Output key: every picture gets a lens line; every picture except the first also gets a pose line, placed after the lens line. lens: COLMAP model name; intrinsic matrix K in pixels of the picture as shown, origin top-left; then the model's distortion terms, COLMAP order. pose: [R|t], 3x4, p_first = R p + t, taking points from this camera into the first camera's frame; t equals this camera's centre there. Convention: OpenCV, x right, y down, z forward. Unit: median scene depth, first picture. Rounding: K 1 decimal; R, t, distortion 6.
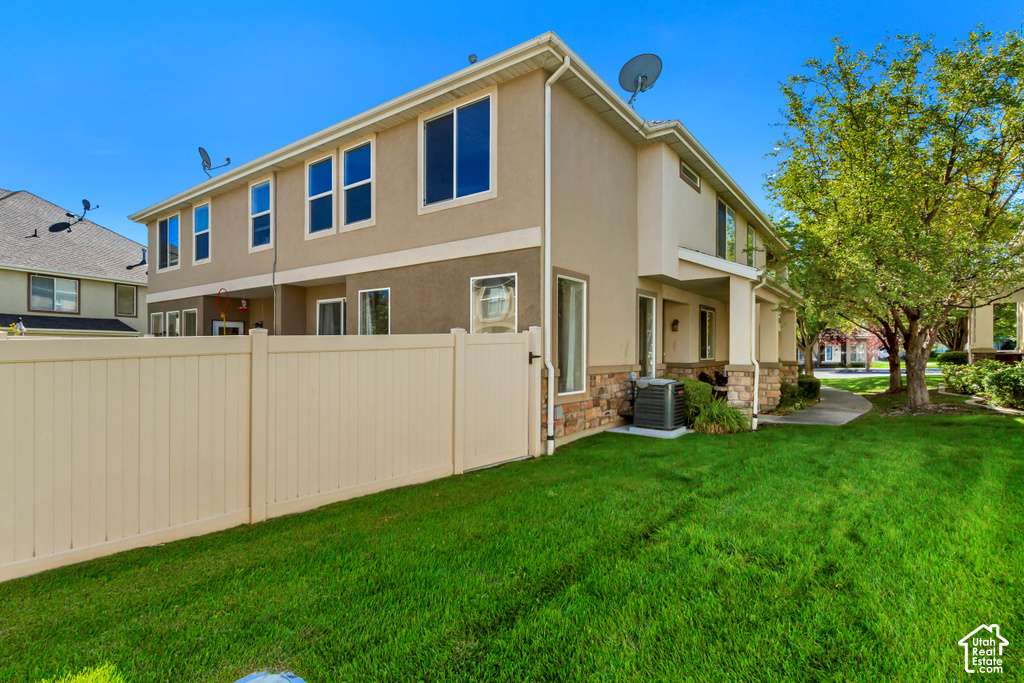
lens RADIAL K [[480.1, 0, 512.0], [0, 480.1, 341.5], [0, 0, 1]] dist [0.000660, 0.000001]
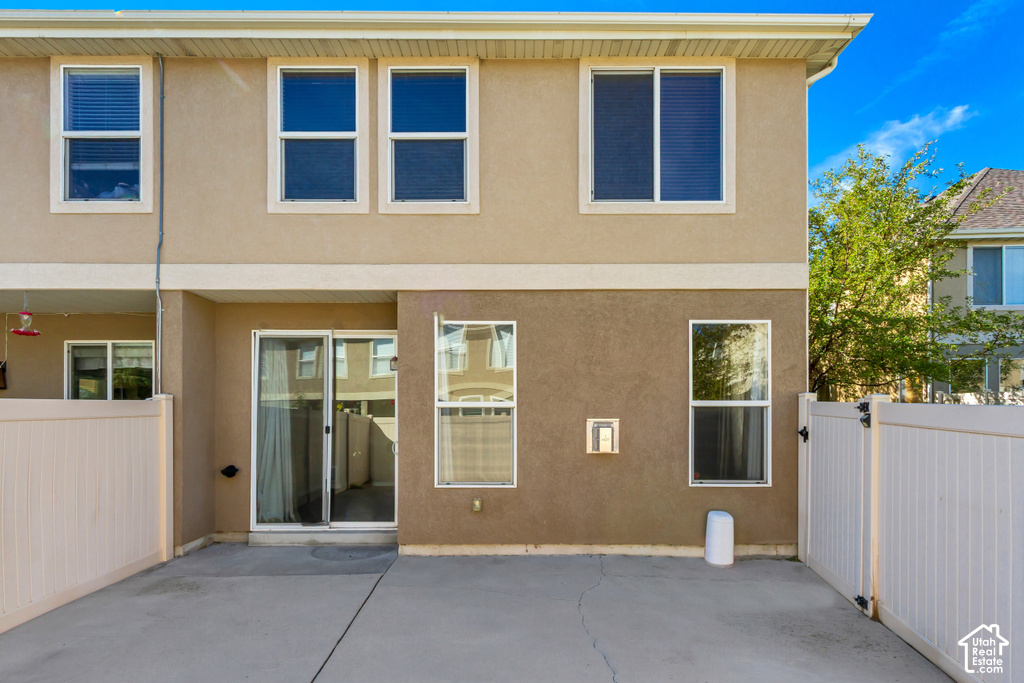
lens RADIAL K [[533.6, 0, 512.0], [0, 533.6, 414.0], [0, 0, 1]] dist [0.003982, 0.000568]
pose [[0.819043, 0.011533, 0.573617, -0.580840], [-0.009810, 0.999933, -0.006097, 0.008644], [-0.573649, -0.000633, 0.819101, 0.402412]]
